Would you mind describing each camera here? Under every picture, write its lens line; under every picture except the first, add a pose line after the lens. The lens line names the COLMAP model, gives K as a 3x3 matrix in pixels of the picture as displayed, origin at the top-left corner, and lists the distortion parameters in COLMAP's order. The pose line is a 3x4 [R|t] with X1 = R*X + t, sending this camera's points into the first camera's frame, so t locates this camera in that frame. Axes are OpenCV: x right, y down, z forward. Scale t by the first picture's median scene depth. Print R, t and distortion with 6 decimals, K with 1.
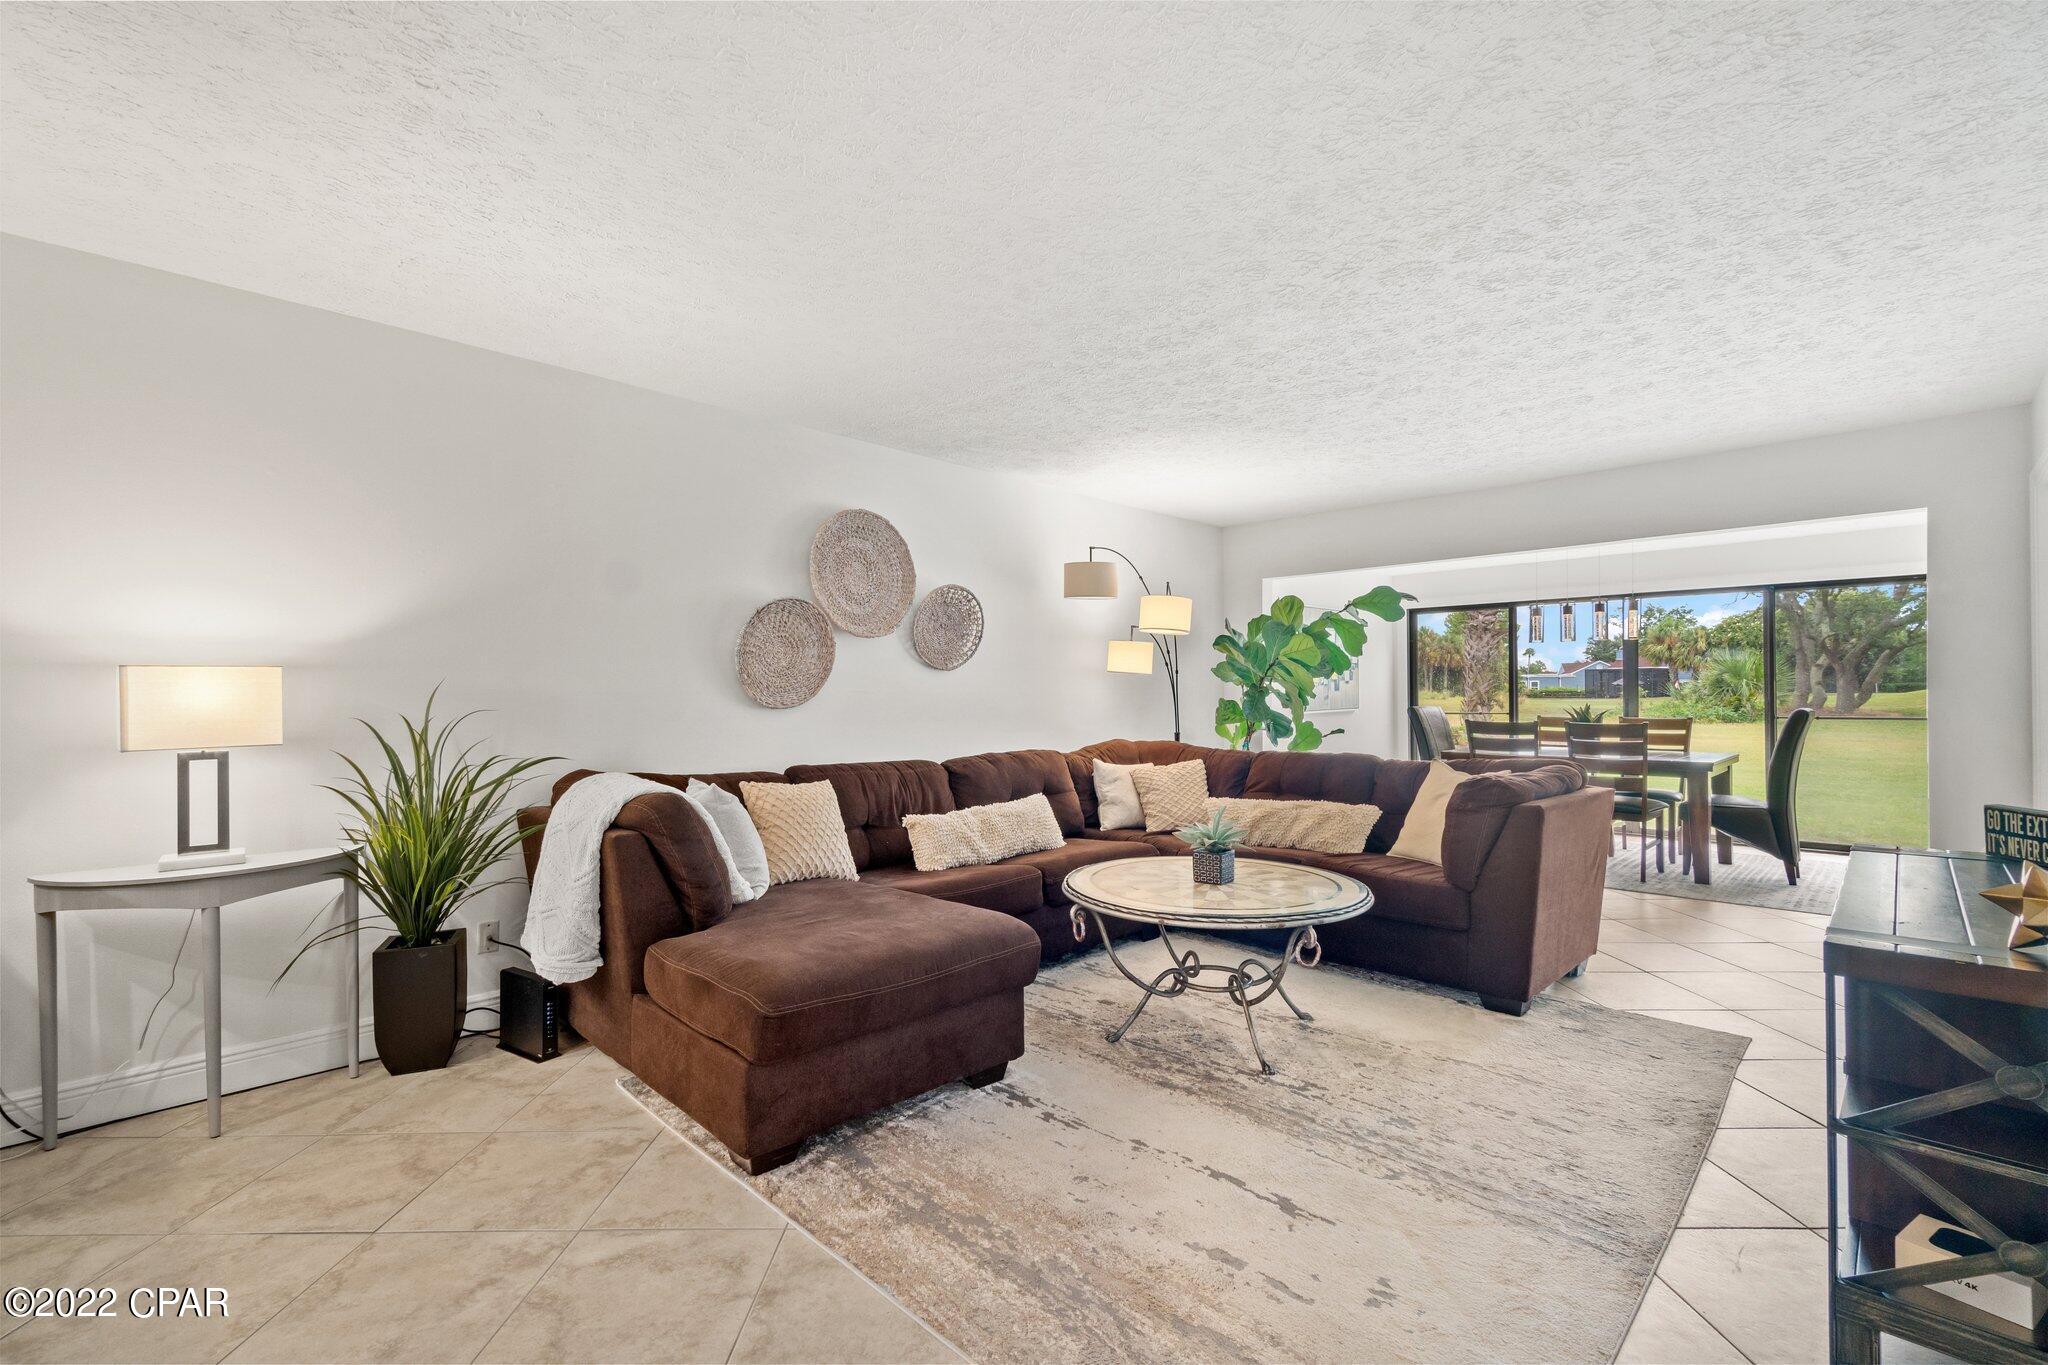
lens RADIAL K [[899.6, 0, 1027.9], [0, 899.6, 689.8], [0, 0, 1]] dist [0.000344, 0.001700]
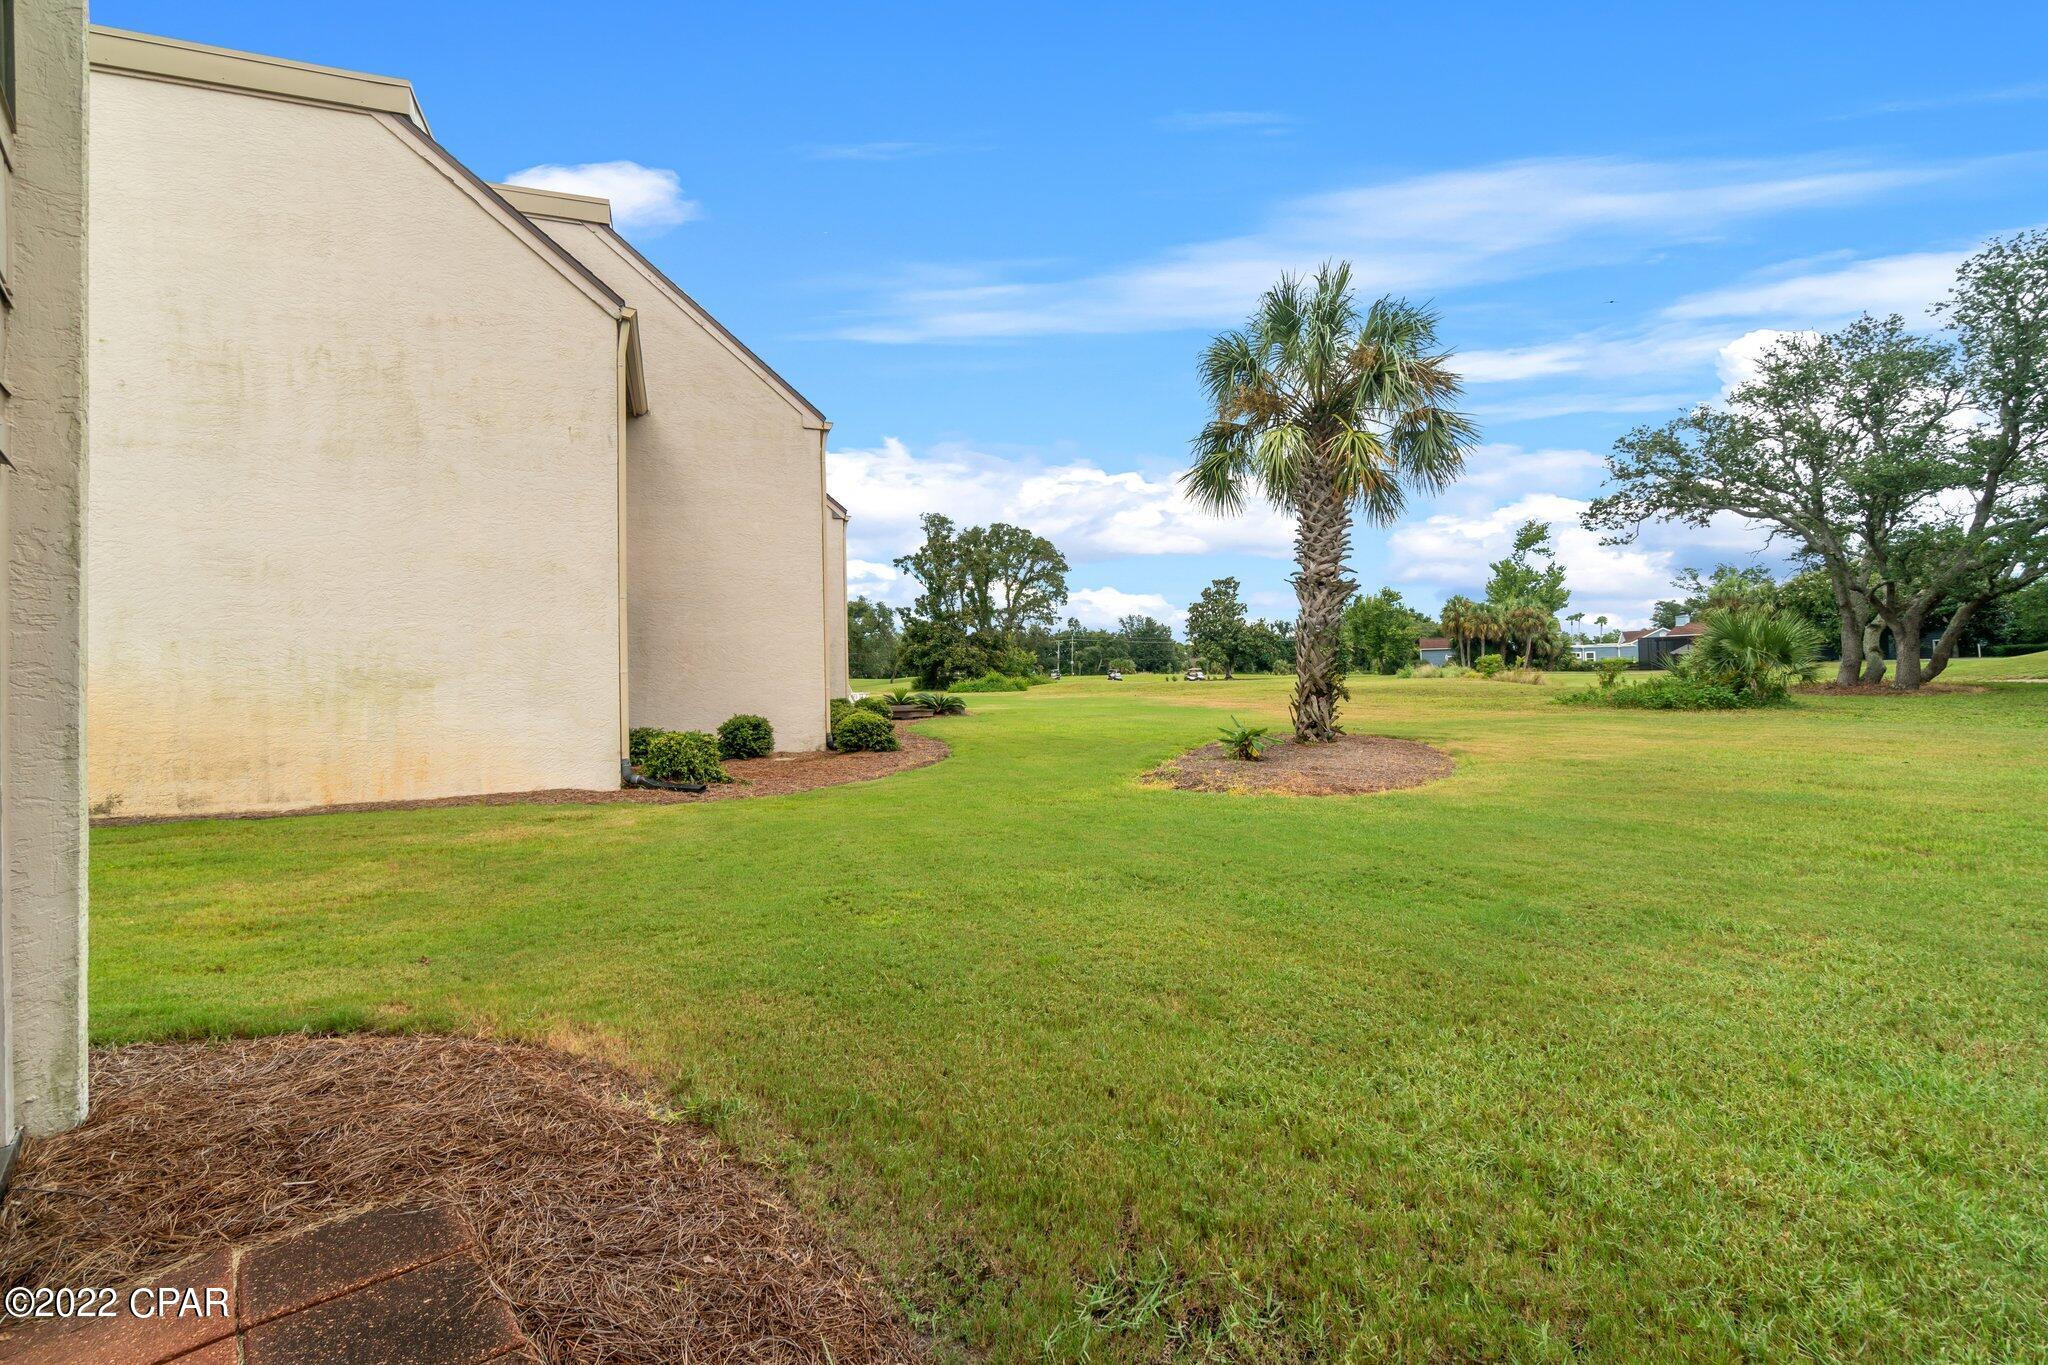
lens RADIAL K [[899.6, 0, 1066.3], [0, 899.6, 653.3], [0, 0, 1]] dist [0.000344, 0.001700]
pose [[0.998448, -0.022297, -0.051043, 0.428376], [0.021275, 0.999564, -0.020481, -0.005556], [0.051477, 0.019363, 0.998486, 0.373347]]
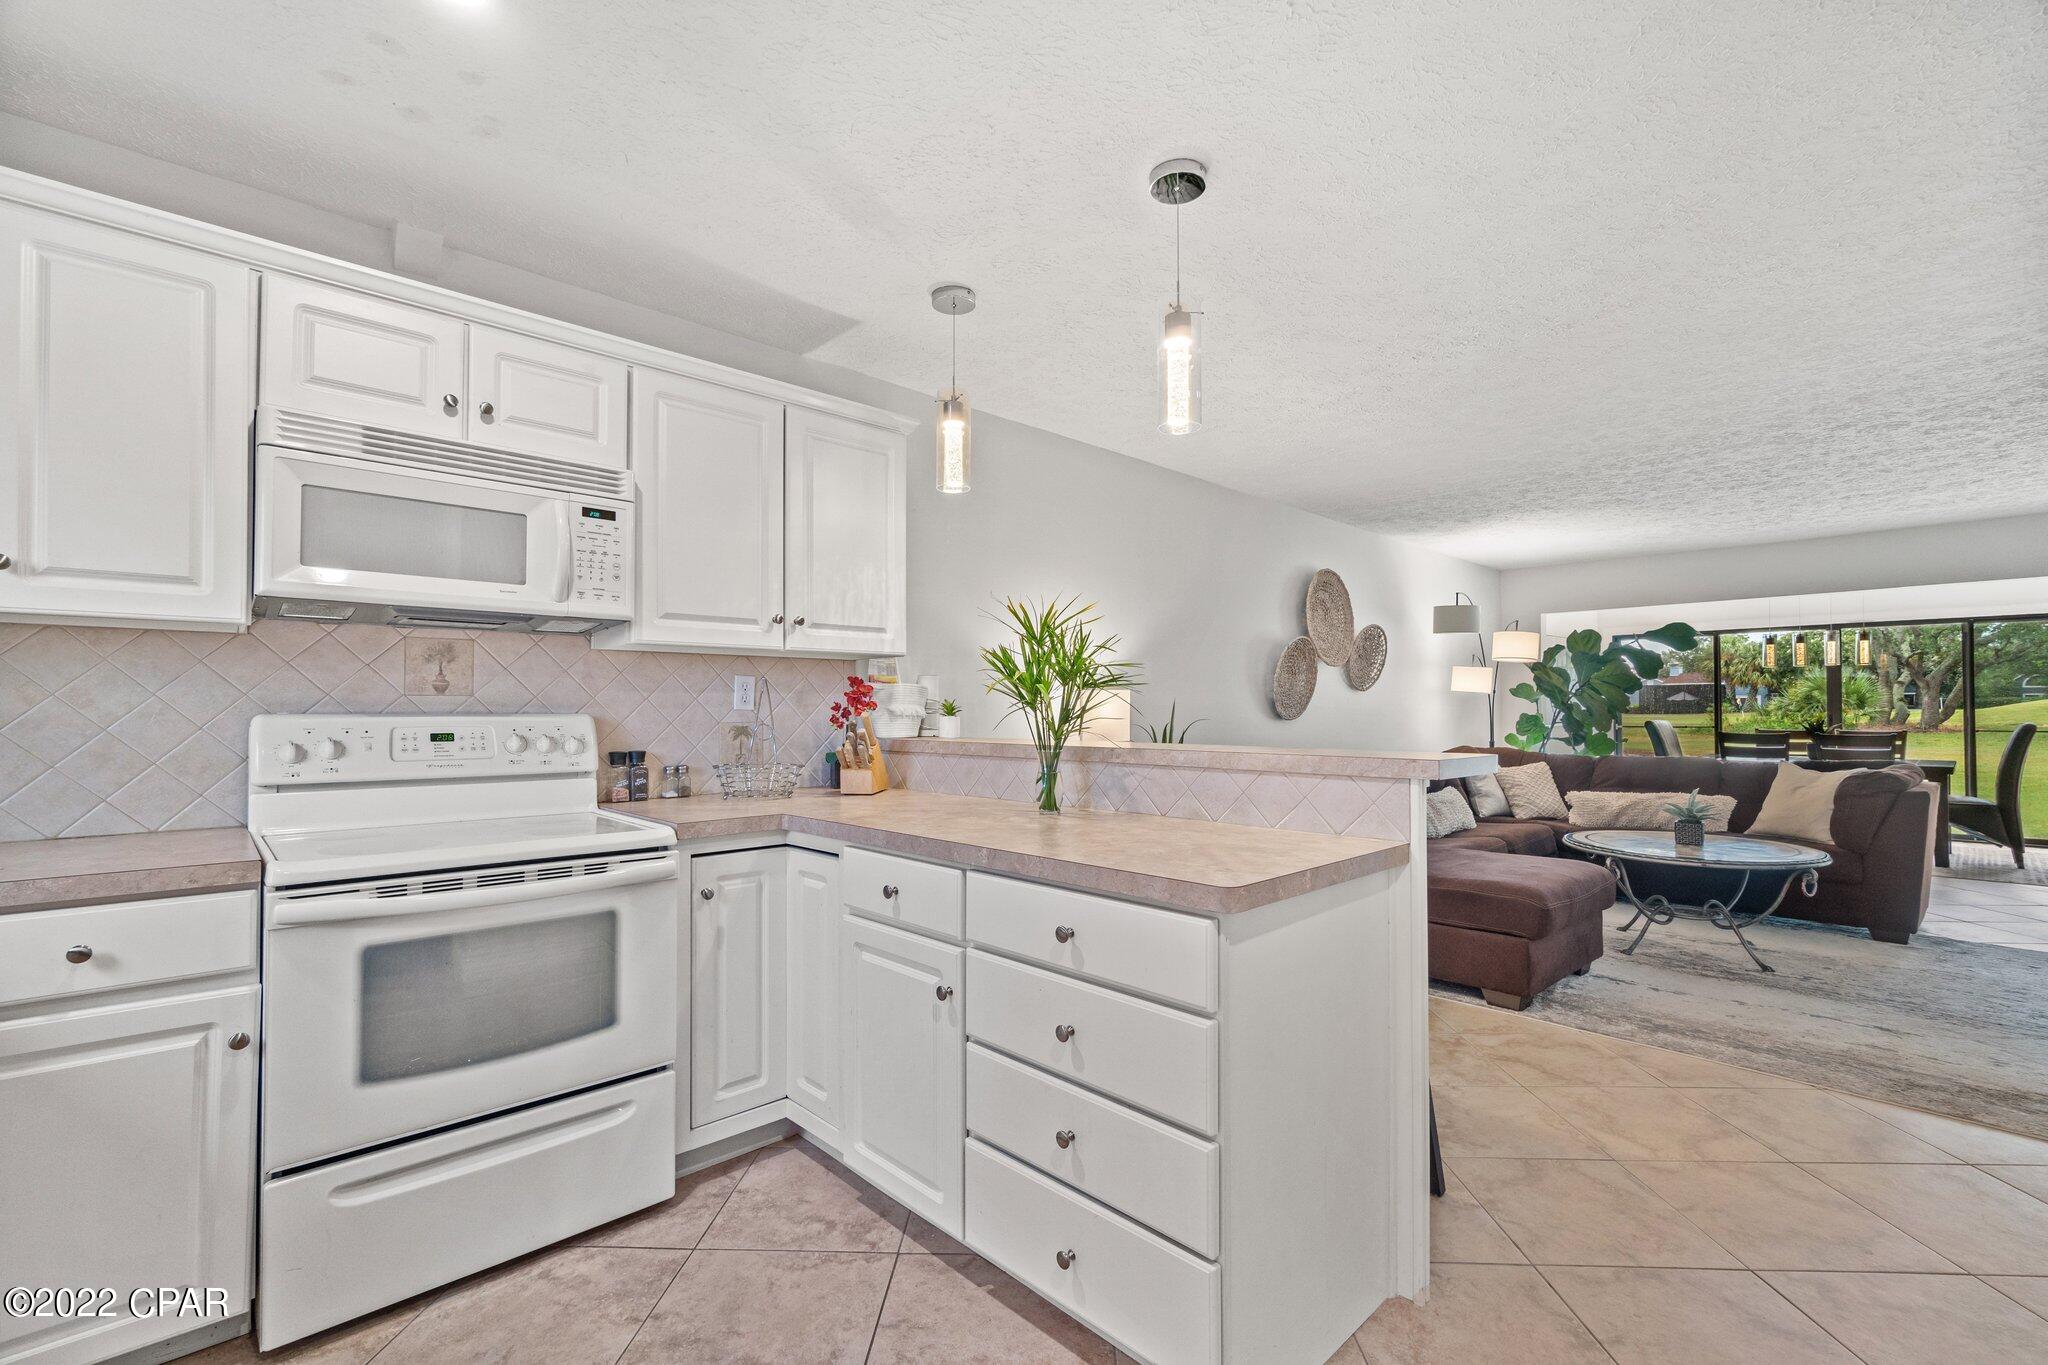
lens RADIAL K [[899.6, 0, 1020.1], [0, 899.6, 700.1], [0, 0, 1]] dist [0.000344, 0.001700]
pose [[0.999572, 0.001641, -0.029205, -0.161211], [-0.001789, 0.999986, -0.005041, -0.000326], [0.029196, 0.005091, 0.999561, -0.087669]]
